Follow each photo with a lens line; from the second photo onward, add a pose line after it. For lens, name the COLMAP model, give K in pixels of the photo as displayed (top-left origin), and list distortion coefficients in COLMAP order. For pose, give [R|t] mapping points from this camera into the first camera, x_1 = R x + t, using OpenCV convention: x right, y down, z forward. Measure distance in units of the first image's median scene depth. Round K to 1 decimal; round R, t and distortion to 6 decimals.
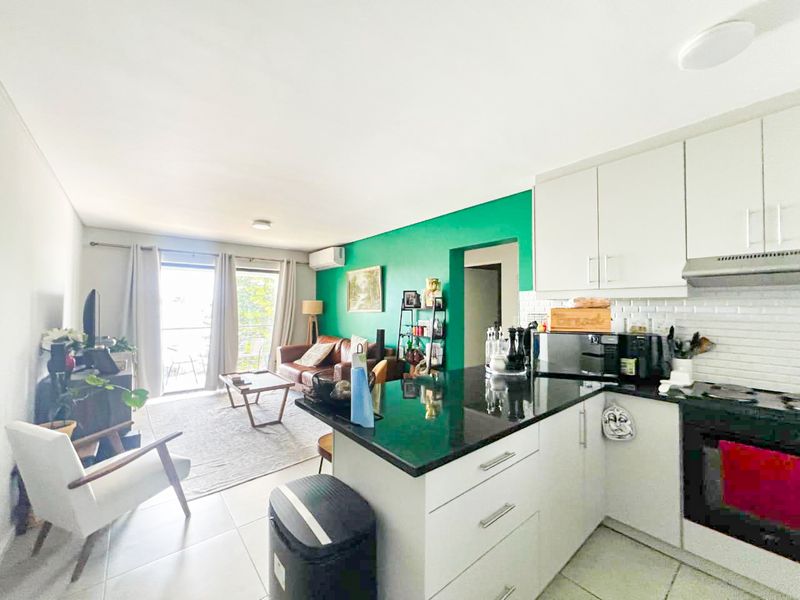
lens RADIAL K [[323.9, 0, 400.0], [0, 323.9, 300.0], [0, 0, 1]] dist [-0.000207, -0.000025]
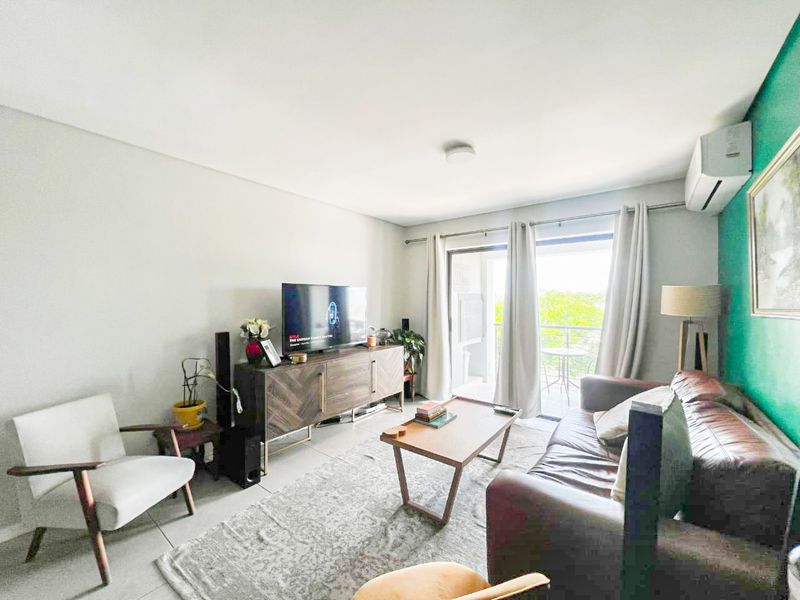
lens RADIAL K [[323.9, 0, 400.0], [0, 323.9, 300.0], [0, 0, 1]] dist [-0.000207, -0.000025]
pose [[0.216933, -0.003876, -0.976179, 0.082293], [0.021735, 0.999763, 0.000860, 0.014954], [0.975945, -0.021403, 0.216965, 0.601843]]
